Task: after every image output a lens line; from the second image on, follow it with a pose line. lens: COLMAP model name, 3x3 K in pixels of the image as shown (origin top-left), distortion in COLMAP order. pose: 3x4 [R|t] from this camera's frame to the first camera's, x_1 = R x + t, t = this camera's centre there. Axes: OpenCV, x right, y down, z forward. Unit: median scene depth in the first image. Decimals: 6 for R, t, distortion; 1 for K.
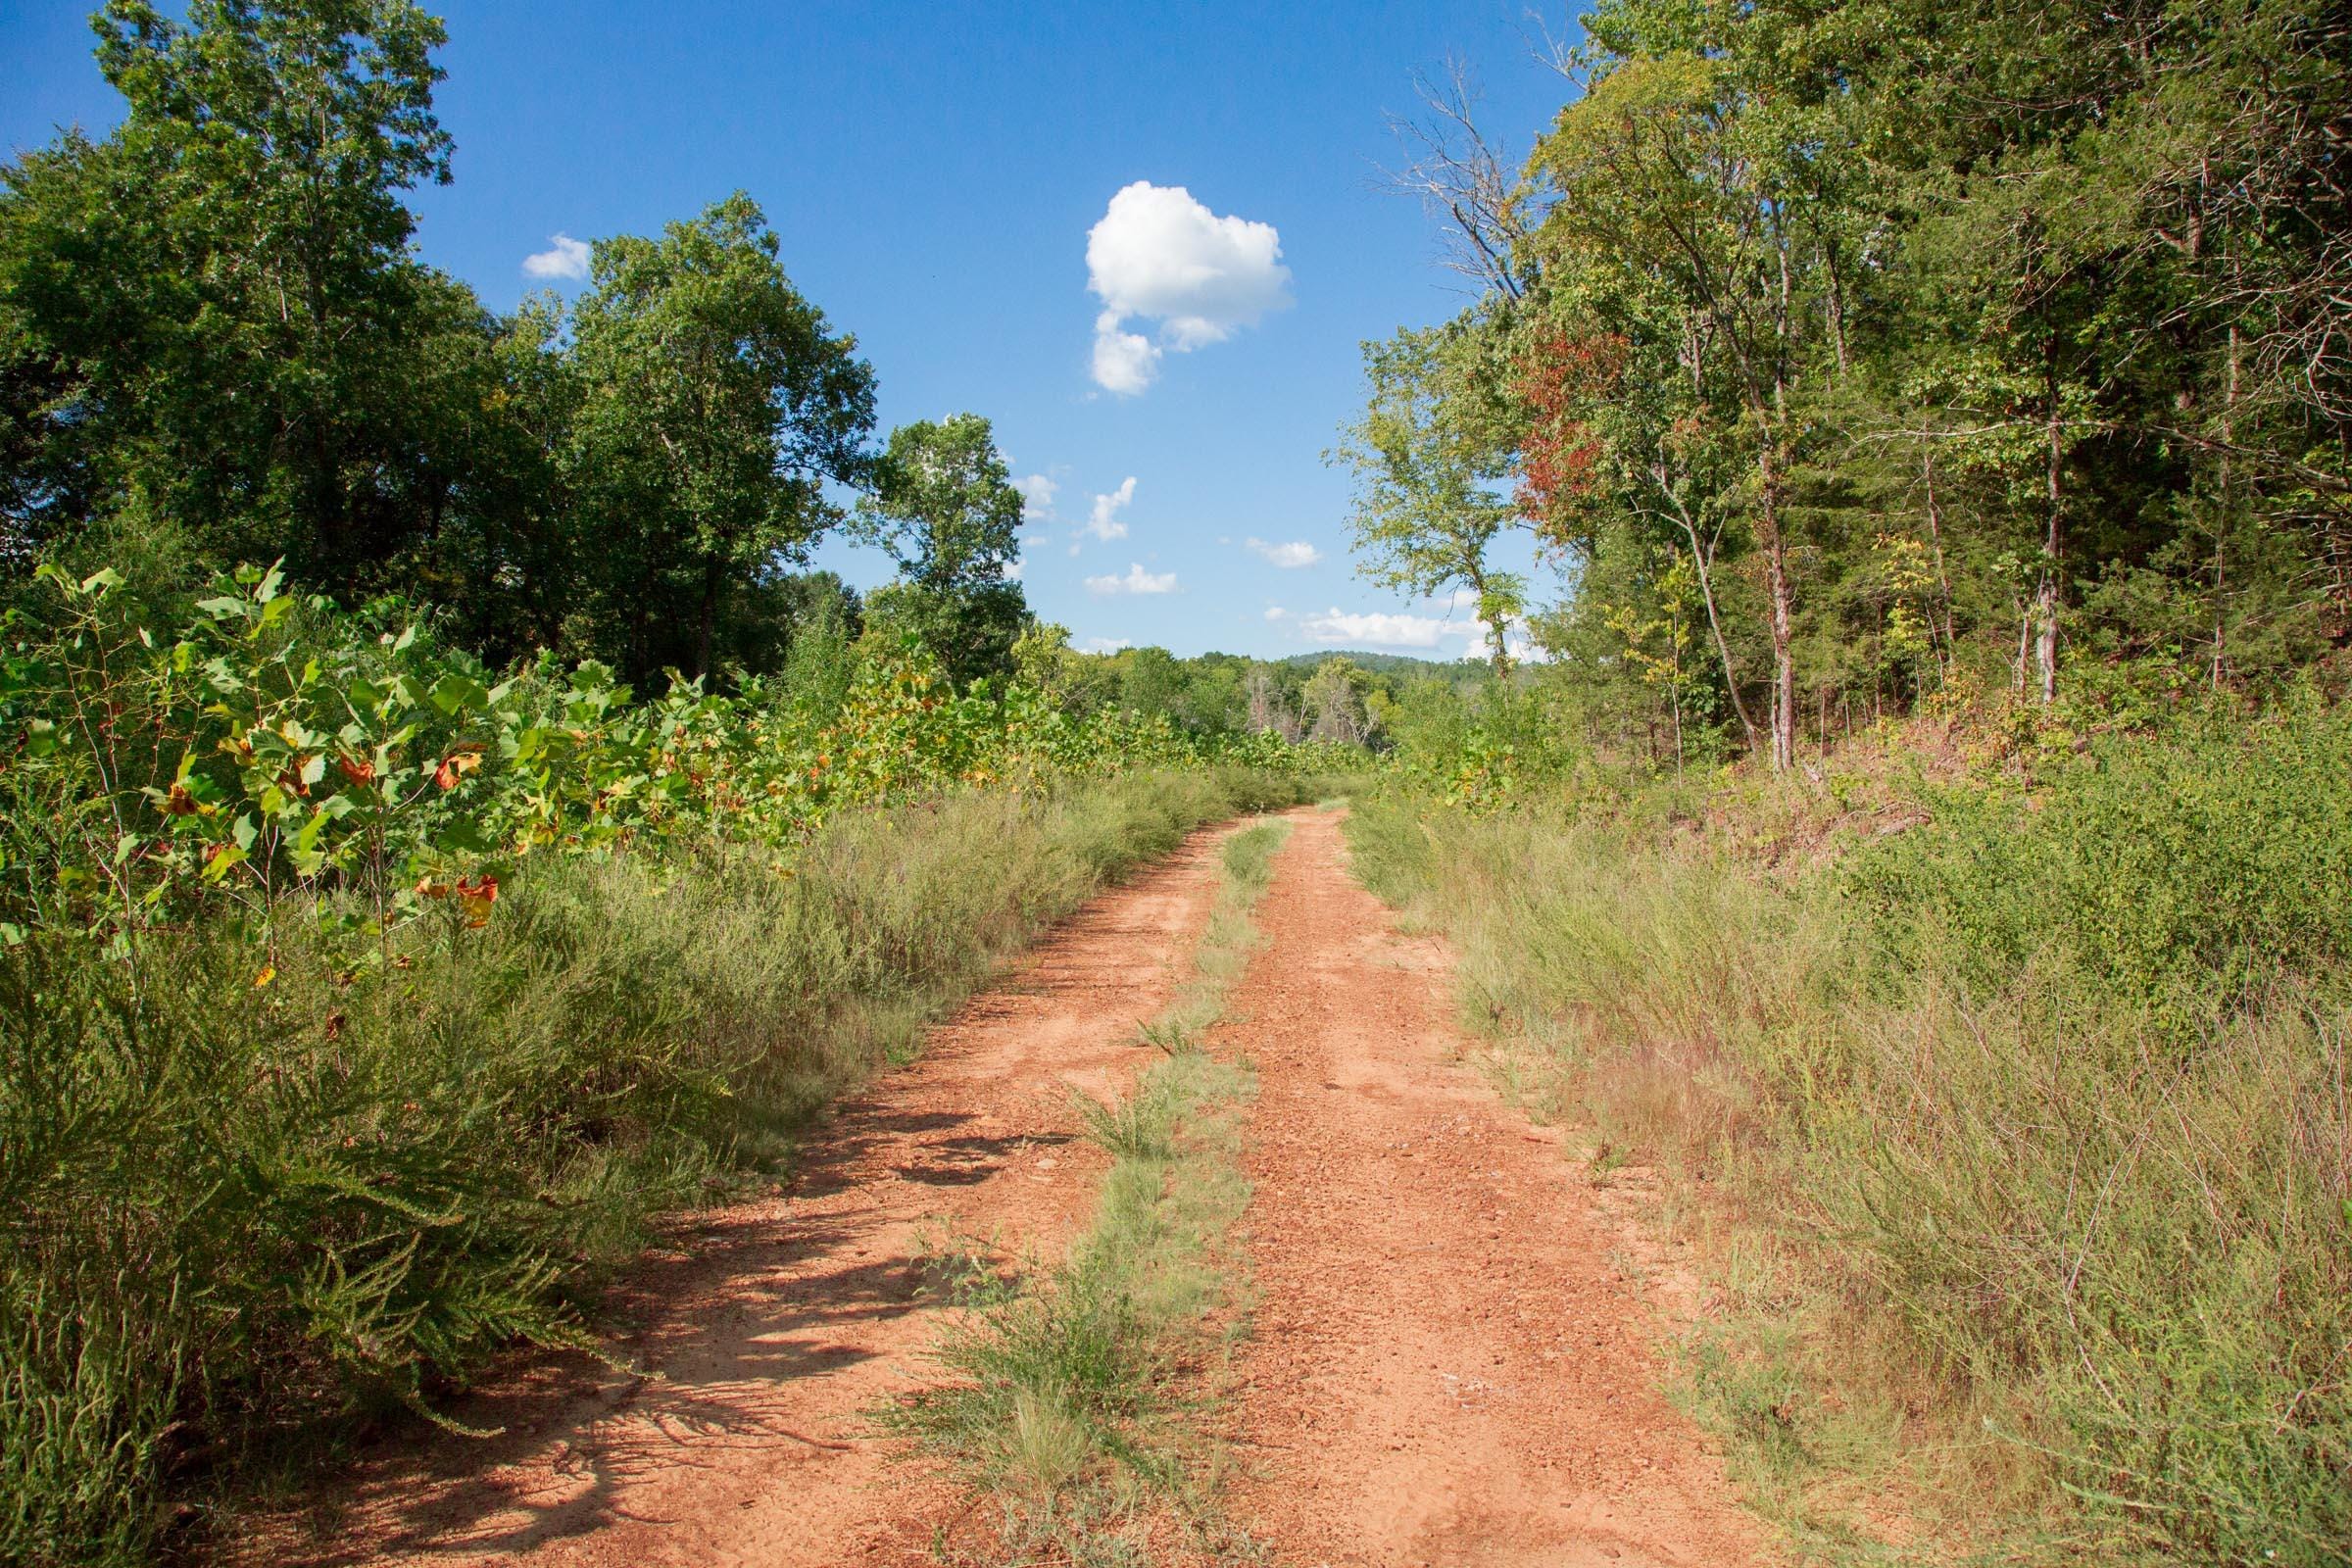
lens RADIAL K [[1700.5, 0, 1209.8], [0, 1700.5, 782.7], [0, 0, 1]] dist [-0.152836, 0.114860]
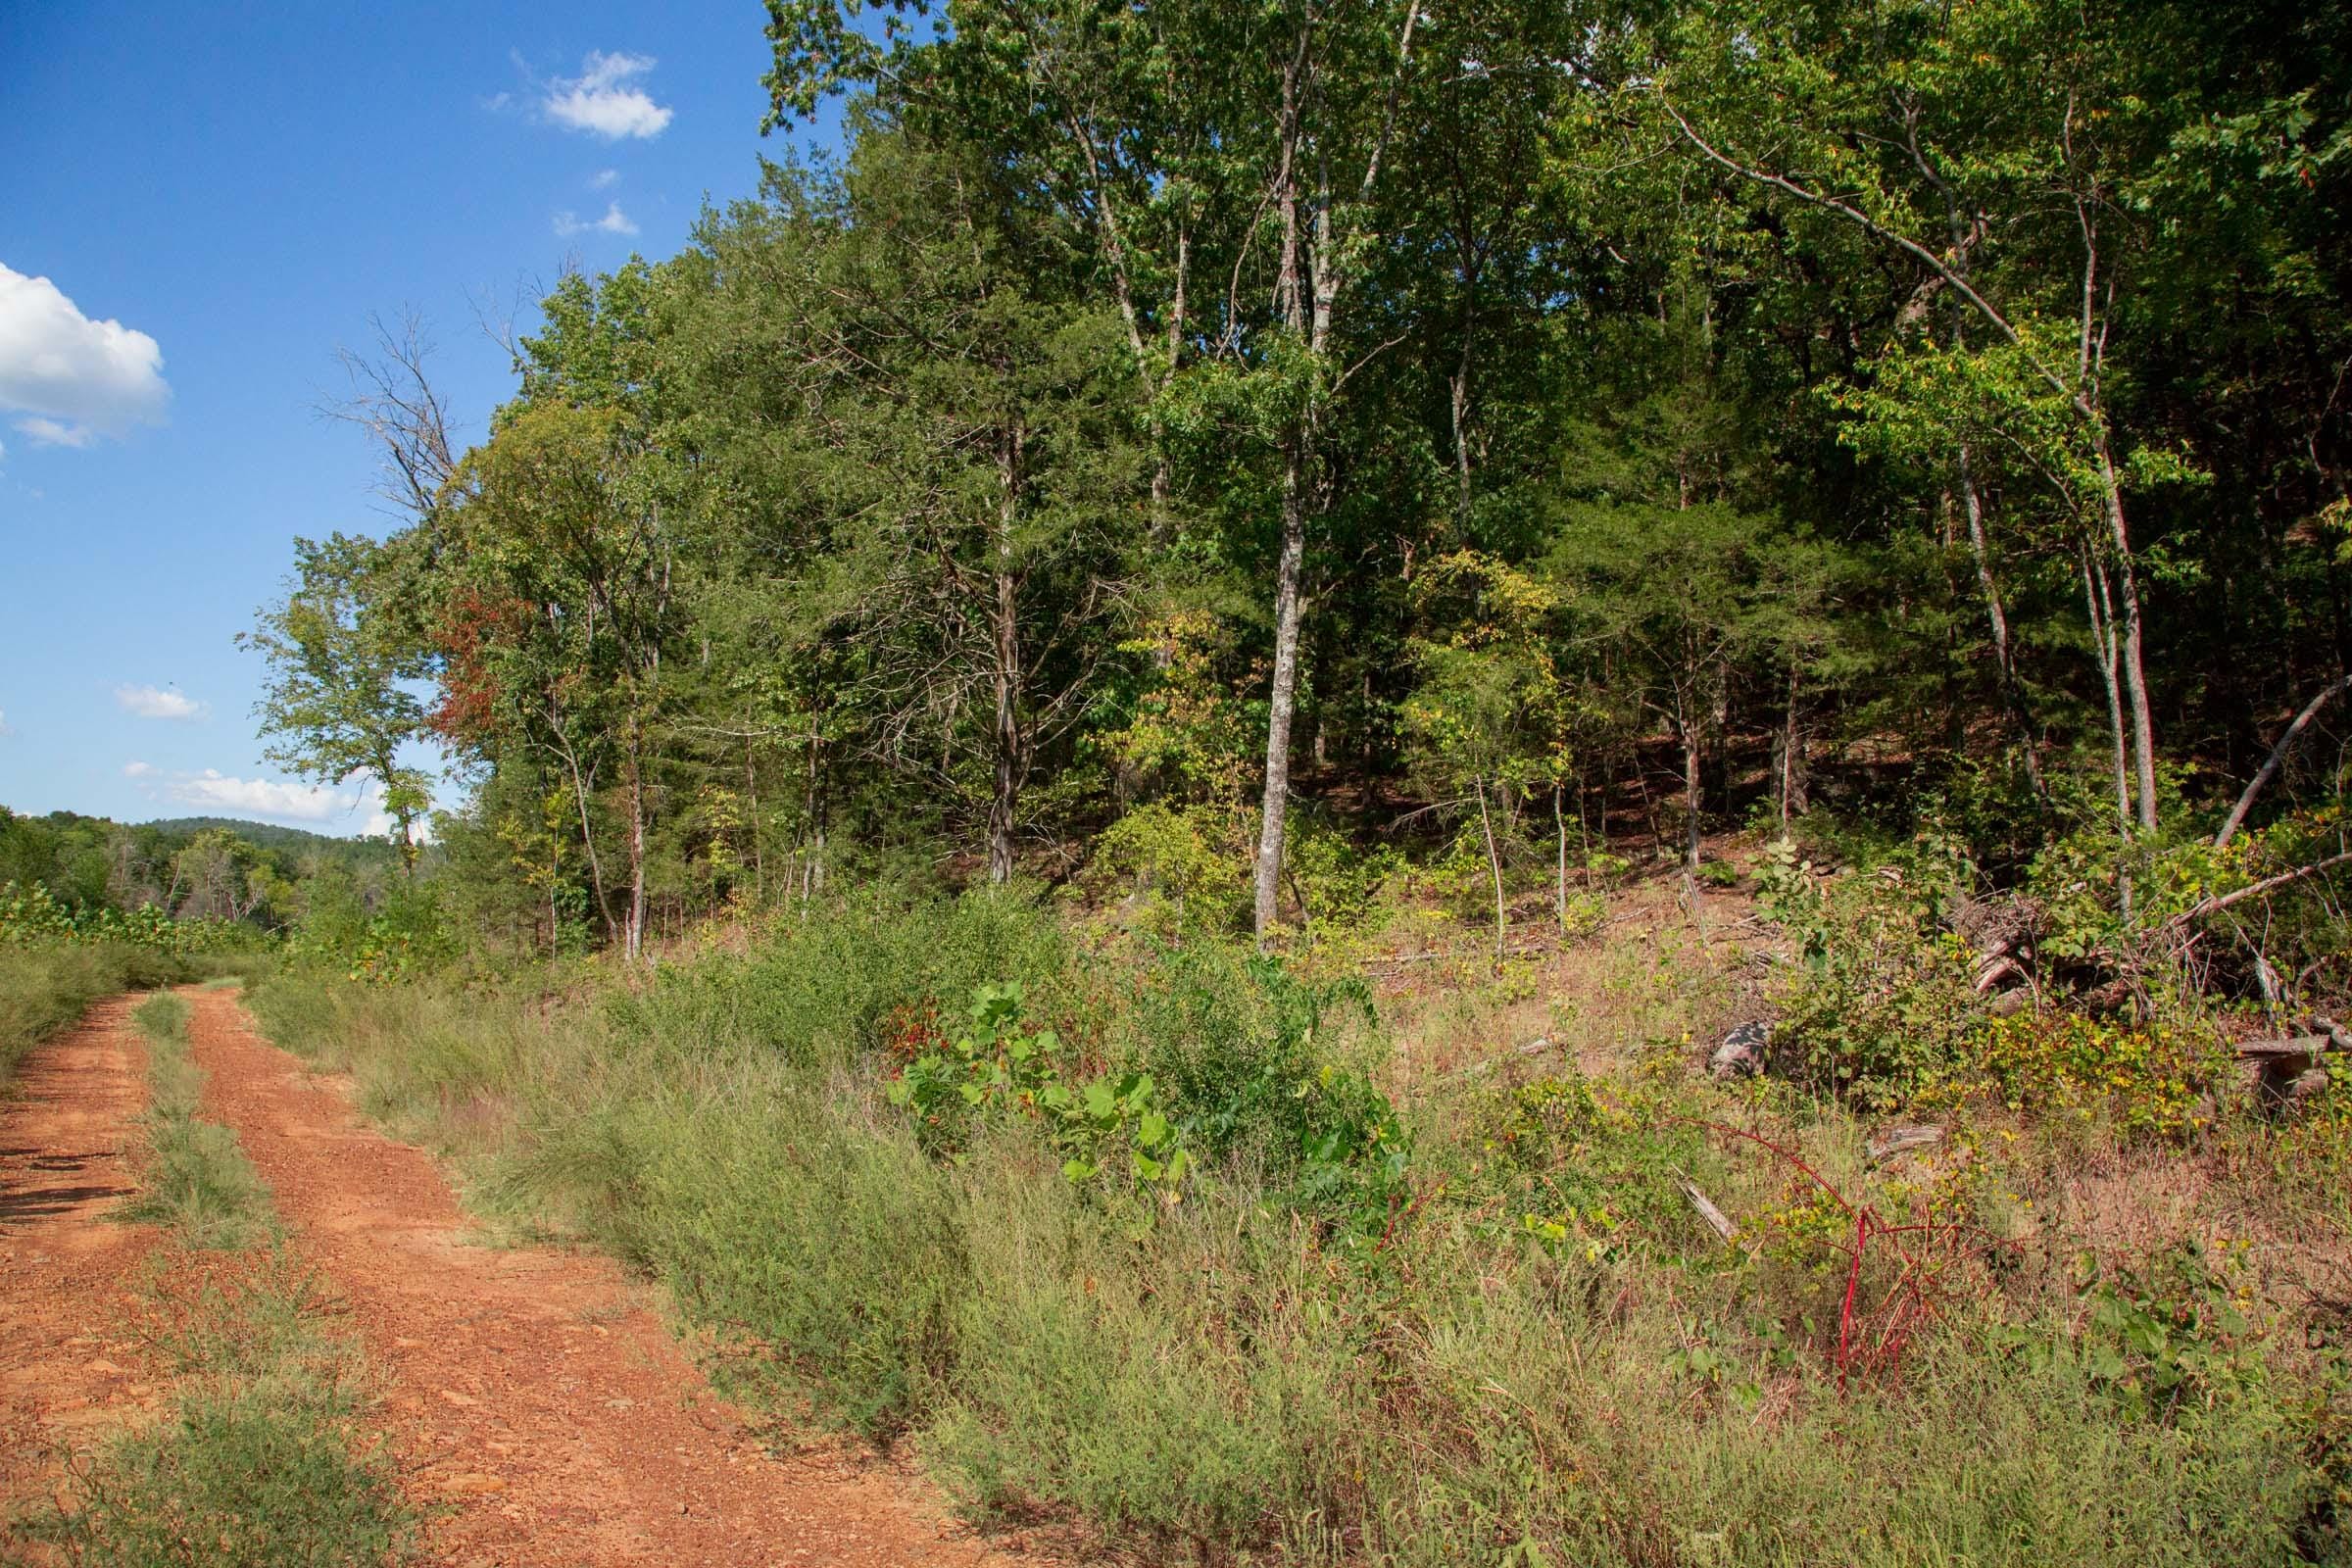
lens RADIAL K [[1700.5, 0, 1209.8], [0, 1700.5, 782.7], [0, 0, 1]] dist [-0.152836, 0.114860]
pose [[0.810126, 0.079652, 0.580820, -0.024689], [-0.012557, 0.992858, -0.118643, 0.002186], [-0.586121, 0.088822, 0.805340, -0.142777]]
